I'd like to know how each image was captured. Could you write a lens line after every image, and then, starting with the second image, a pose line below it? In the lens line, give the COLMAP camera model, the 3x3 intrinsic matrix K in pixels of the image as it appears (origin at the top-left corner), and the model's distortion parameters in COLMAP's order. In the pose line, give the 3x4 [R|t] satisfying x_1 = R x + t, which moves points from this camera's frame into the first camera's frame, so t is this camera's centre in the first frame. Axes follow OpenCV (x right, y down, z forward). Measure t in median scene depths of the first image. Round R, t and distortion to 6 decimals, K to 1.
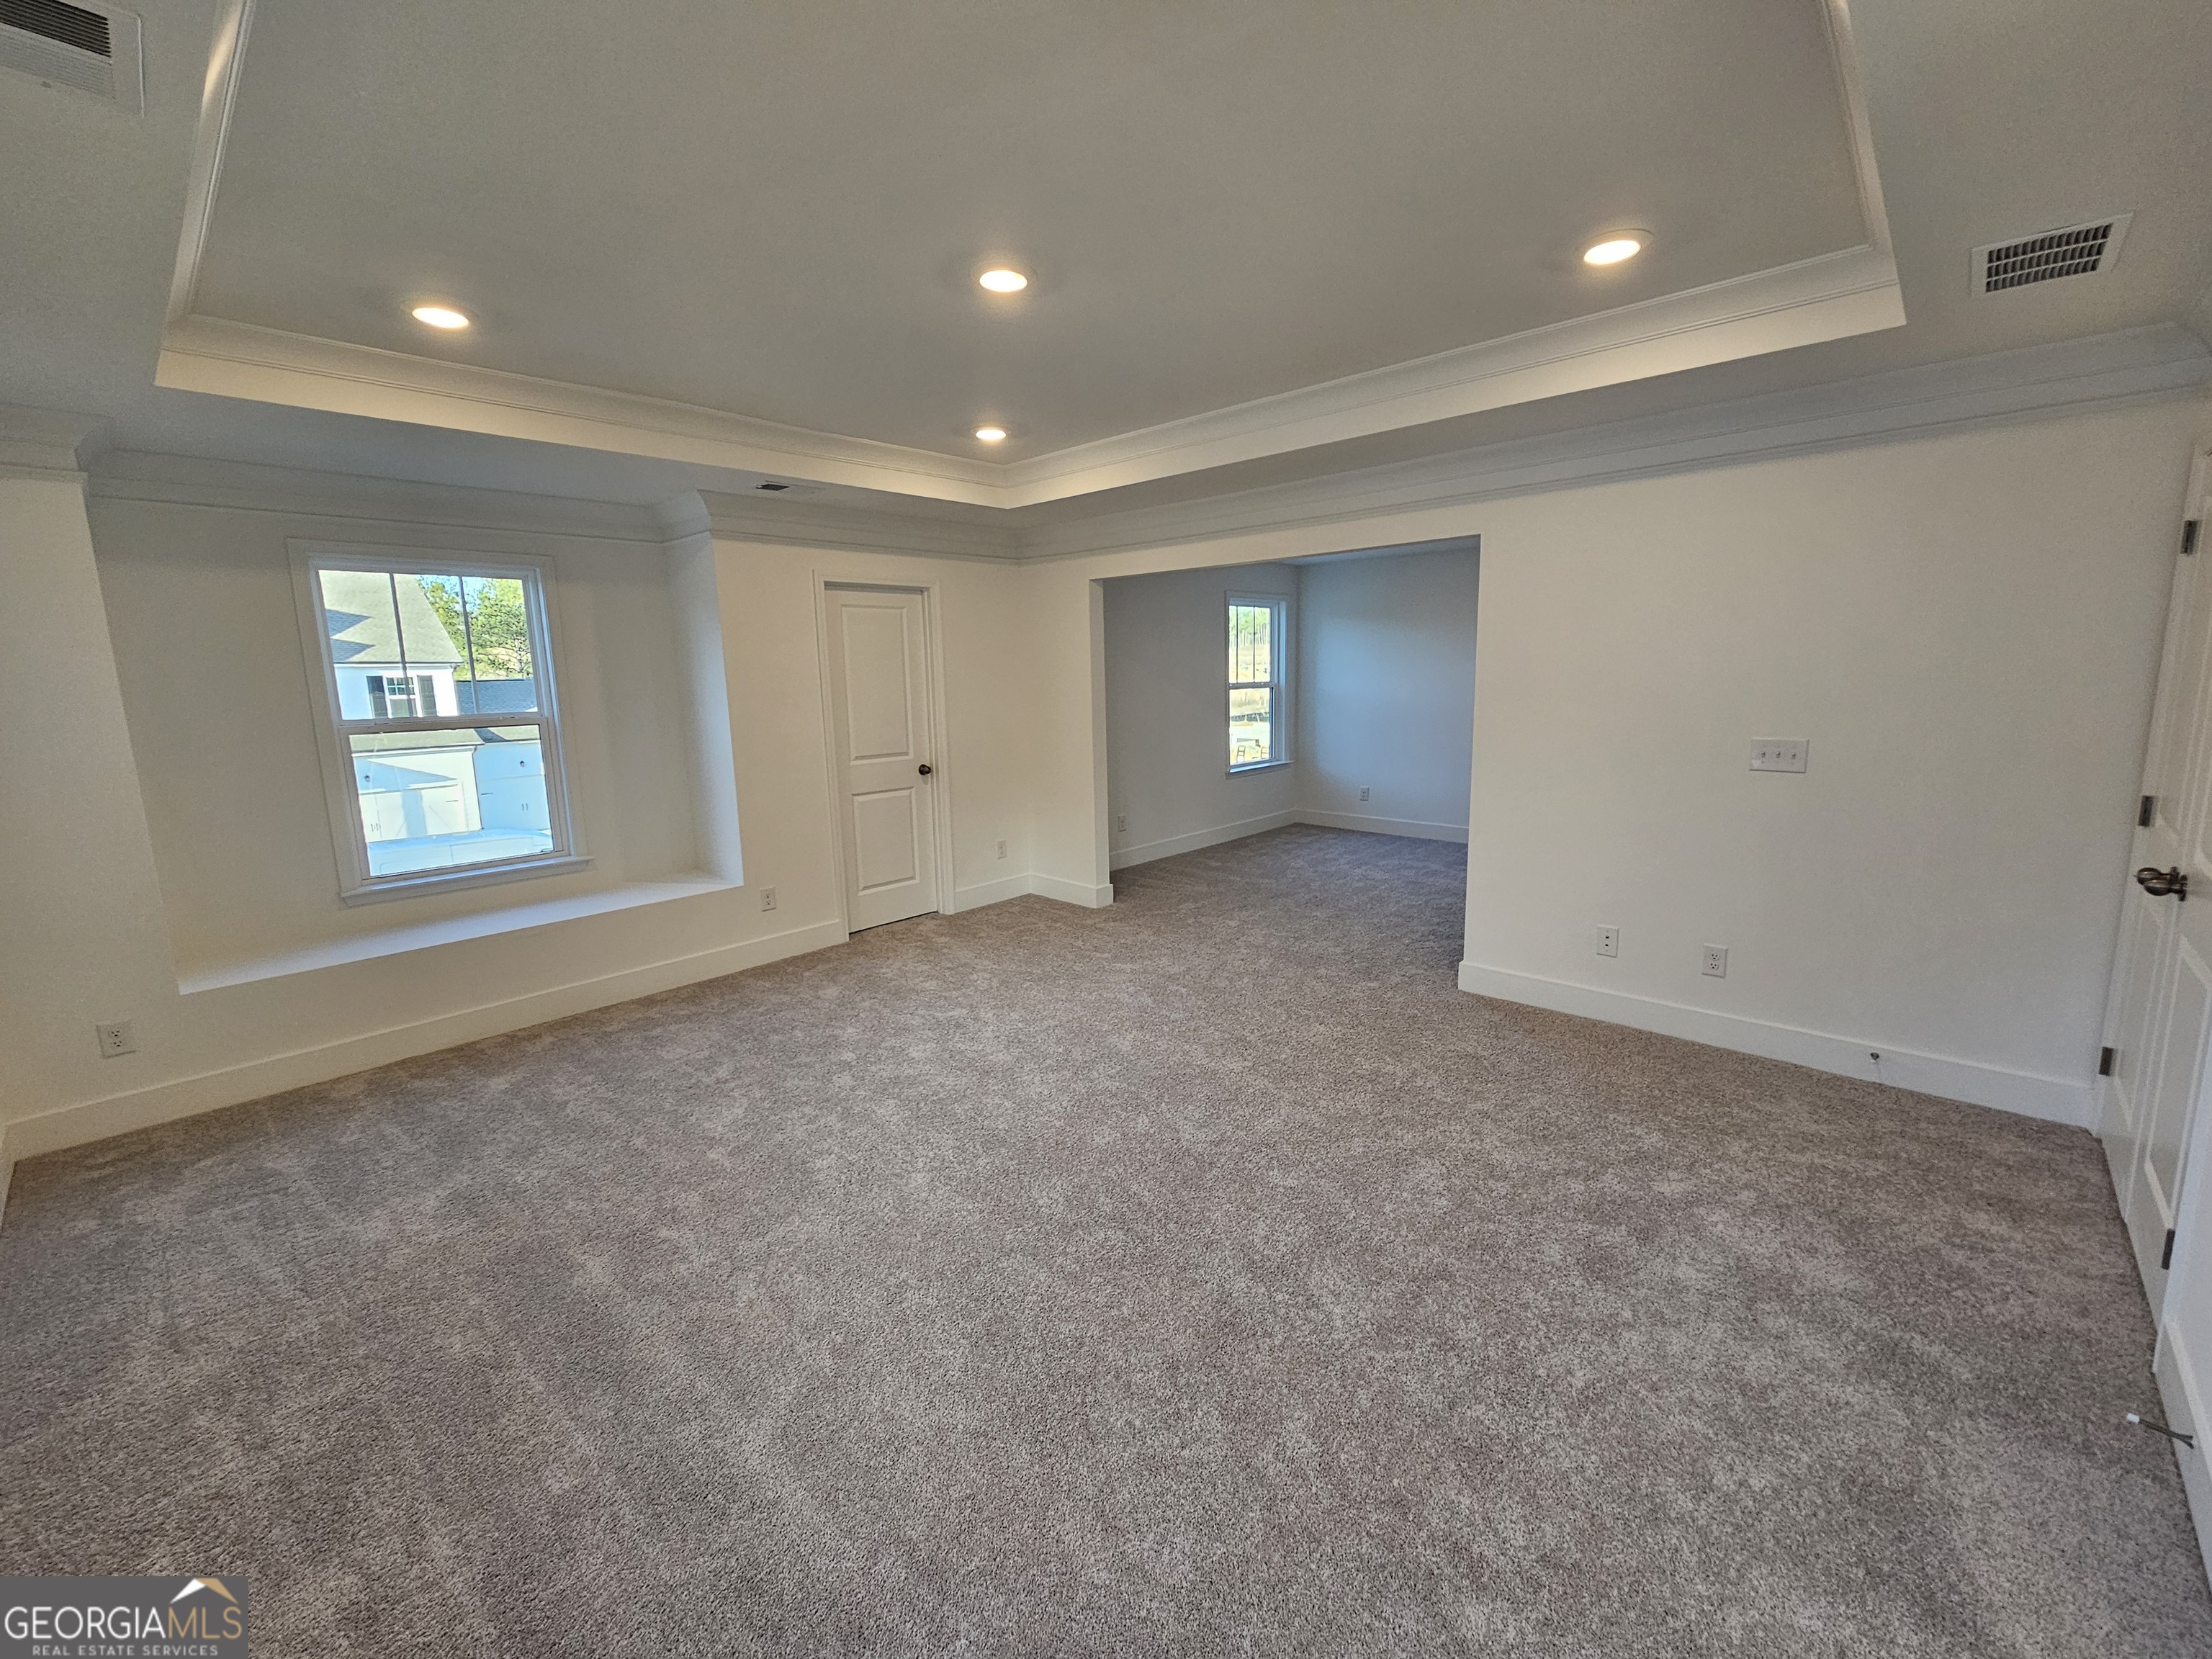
lens RADIAL K [[912.7, 0, 1114.7], [0, 912.7, 812.9], [0, 0, 1]] dist [0.006566, -0.001649]
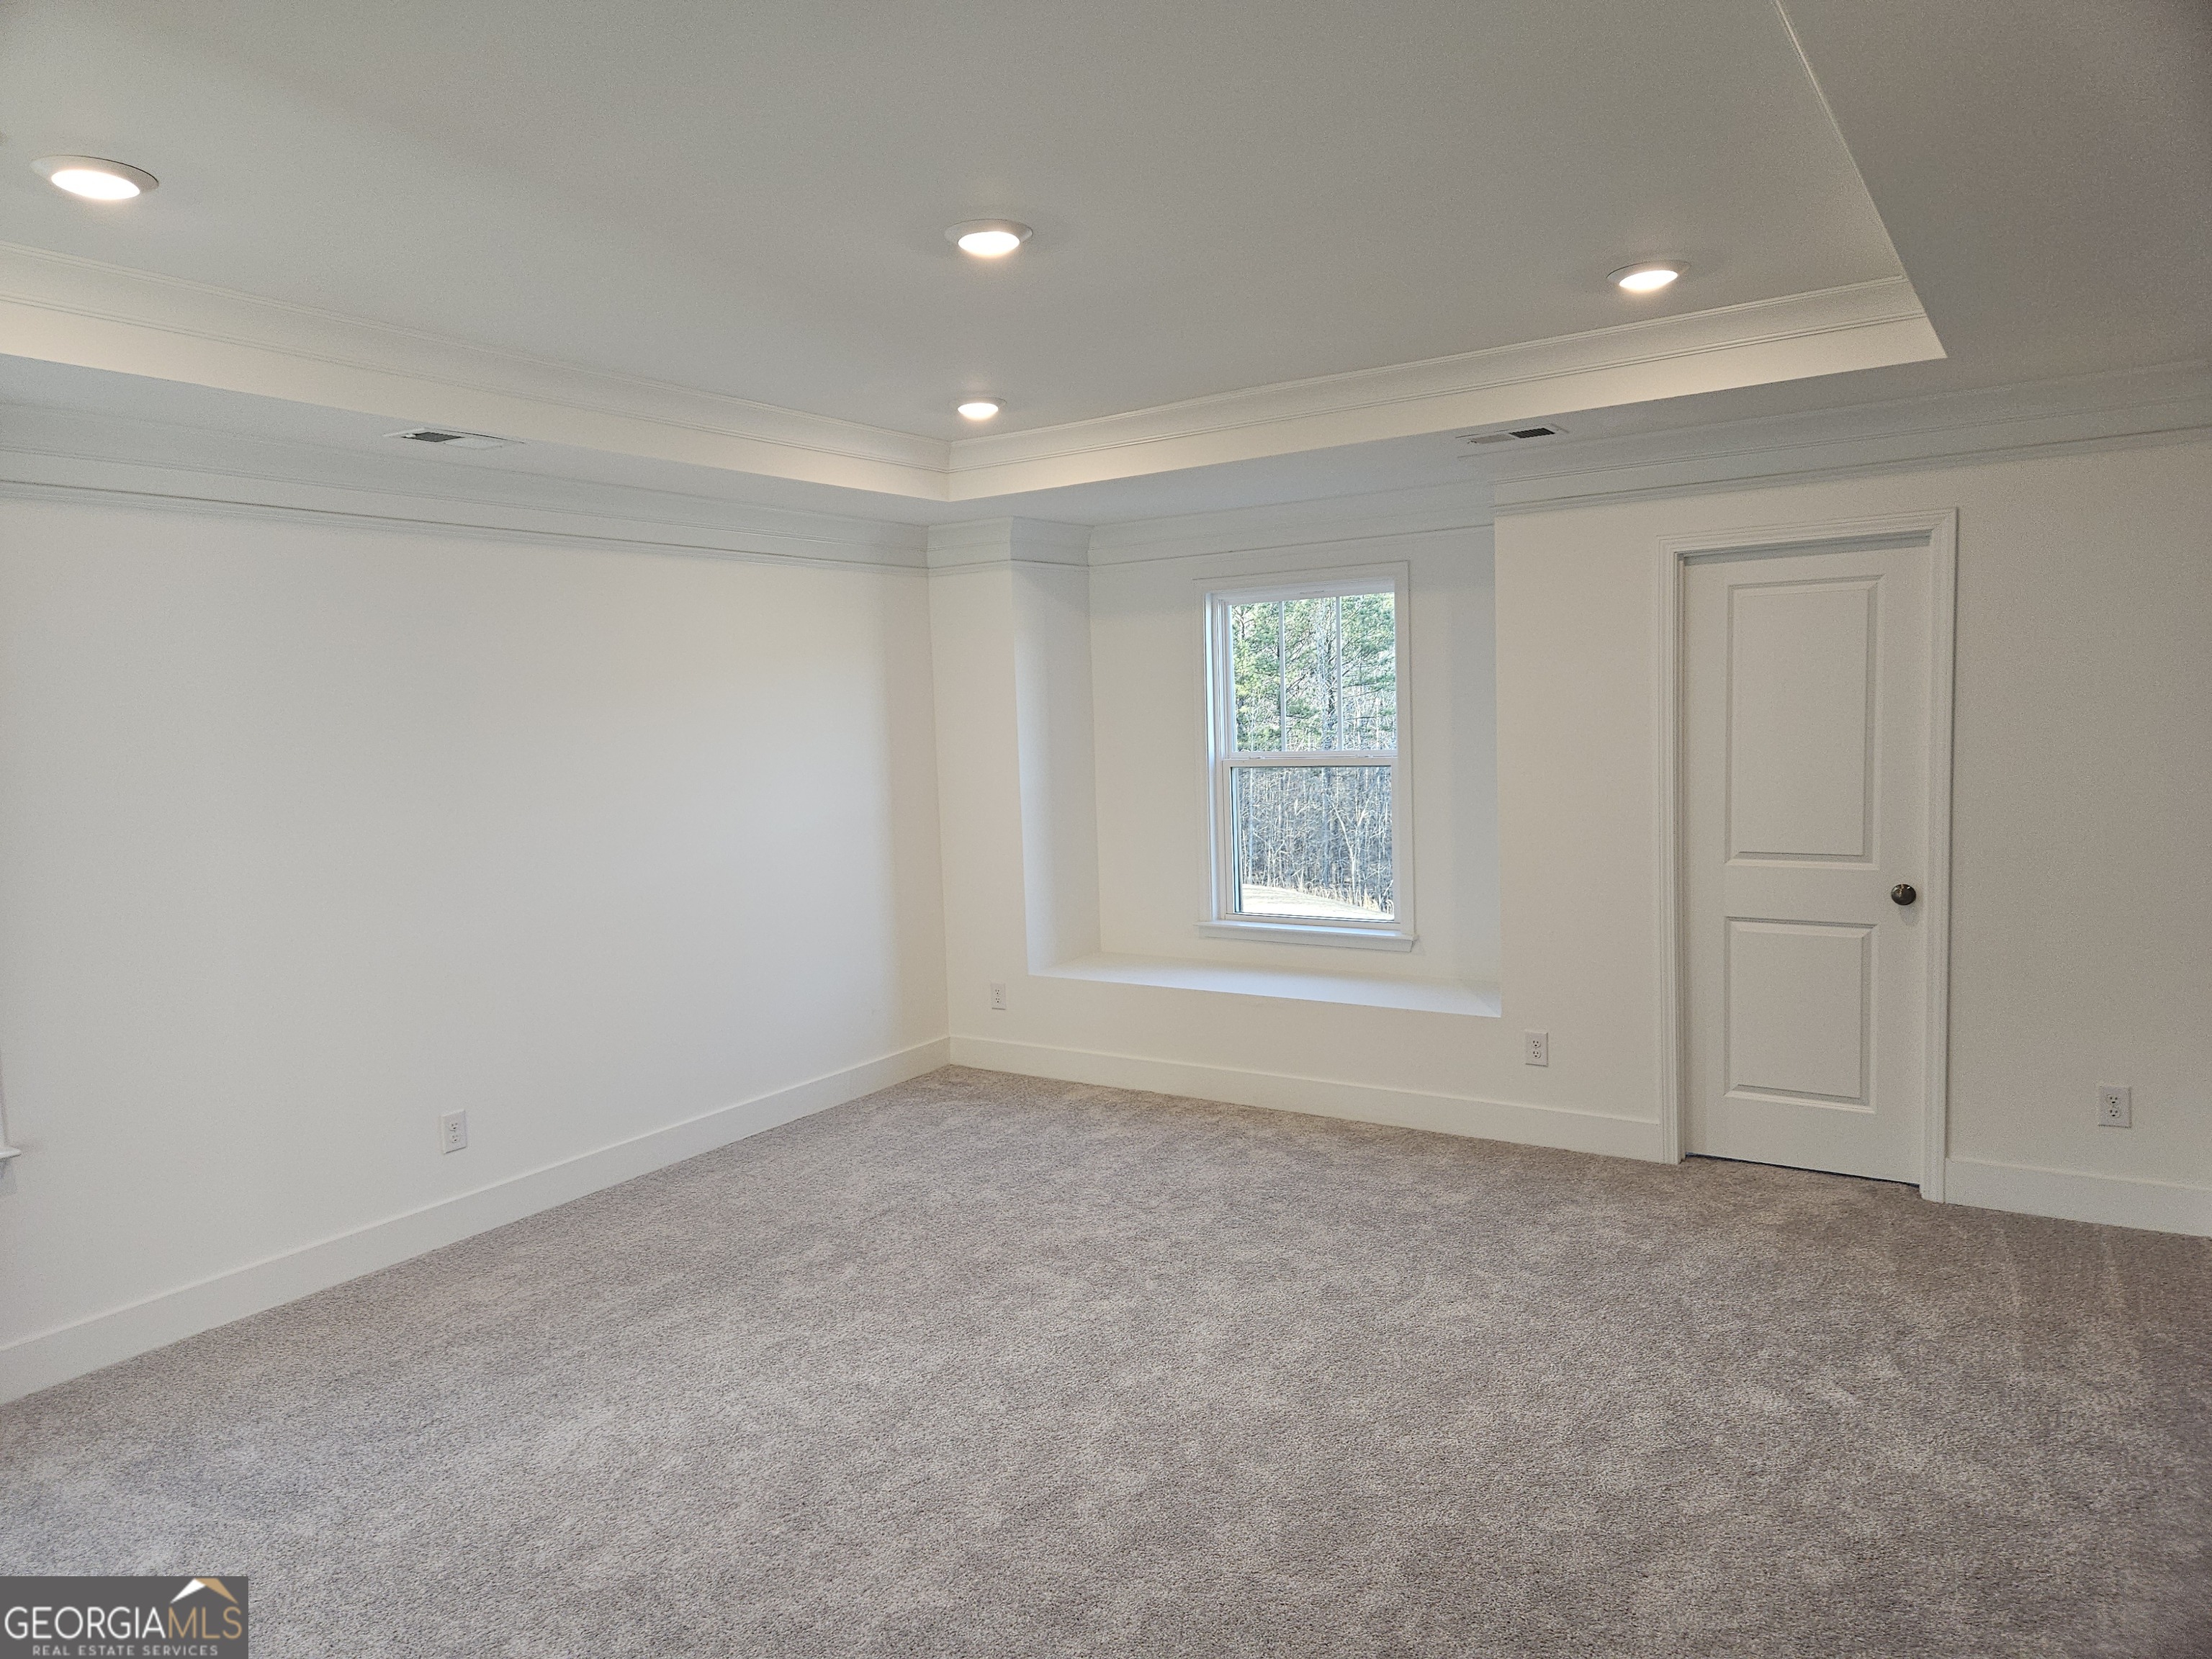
lens RADIAL K [[1470.7, 0, 1103.5], [0, 1470.7, 833.7], [0, 0, 1]] dist [0.072415, -0.055224]
pose [[0.163003, 0.094269, -0.982112, 0.694153], [-0.134333, 0.988276, 0.072565, -0.108014], [0.977438, 0.120102, 0.173756, 0.580912]]
